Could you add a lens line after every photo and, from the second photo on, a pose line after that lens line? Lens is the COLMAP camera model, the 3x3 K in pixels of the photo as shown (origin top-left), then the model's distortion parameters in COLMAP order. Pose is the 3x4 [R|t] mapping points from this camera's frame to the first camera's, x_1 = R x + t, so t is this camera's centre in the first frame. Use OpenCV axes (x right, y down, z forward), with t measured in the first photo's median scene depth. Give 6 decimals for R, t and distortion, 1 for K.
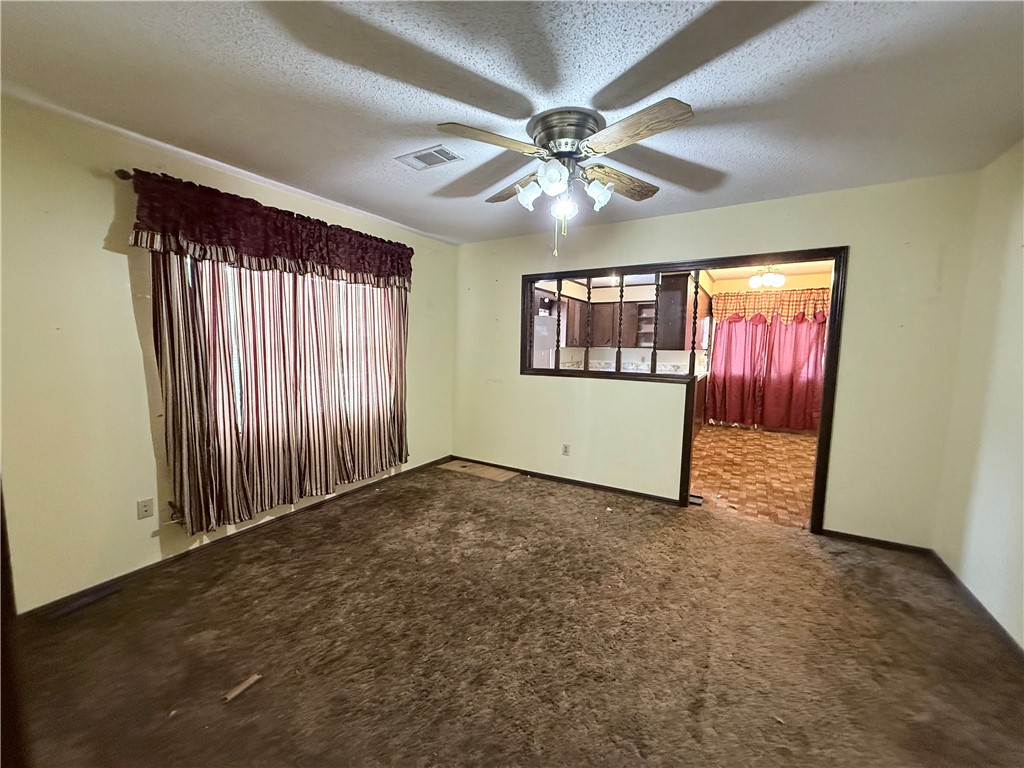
lens RADIAL K [[417.9, 0, 498.4], [0, 417.9, 385.1], [0, 0, 1]] dist [-0.001007, -0.000989]
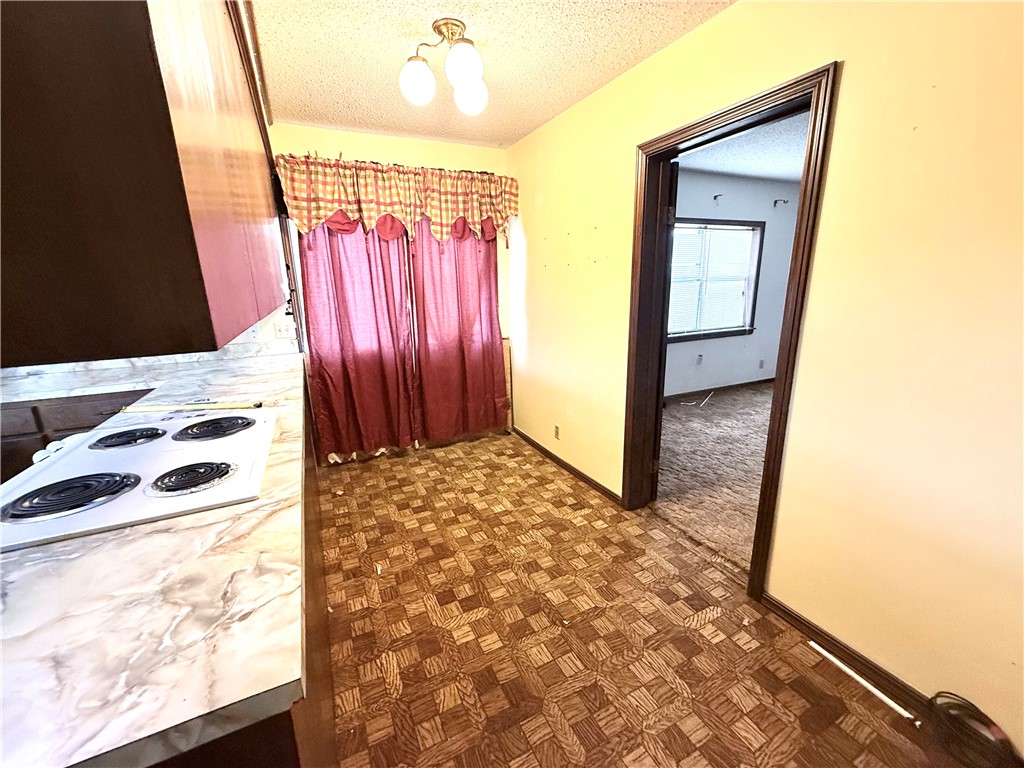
lens RADIAL K [[417.9, 0, 515.6], [0, 417.9, 383.5], [0, 0, 1]] dist [-0.001007, -0.000989]
pose [[0.530954, -0.224899, 0.817012, 0.427911], [0.115218, 0.974345, 0.193330, -0.097006], [-0.839531, -0.008515, 0.543245, 0.963115]]
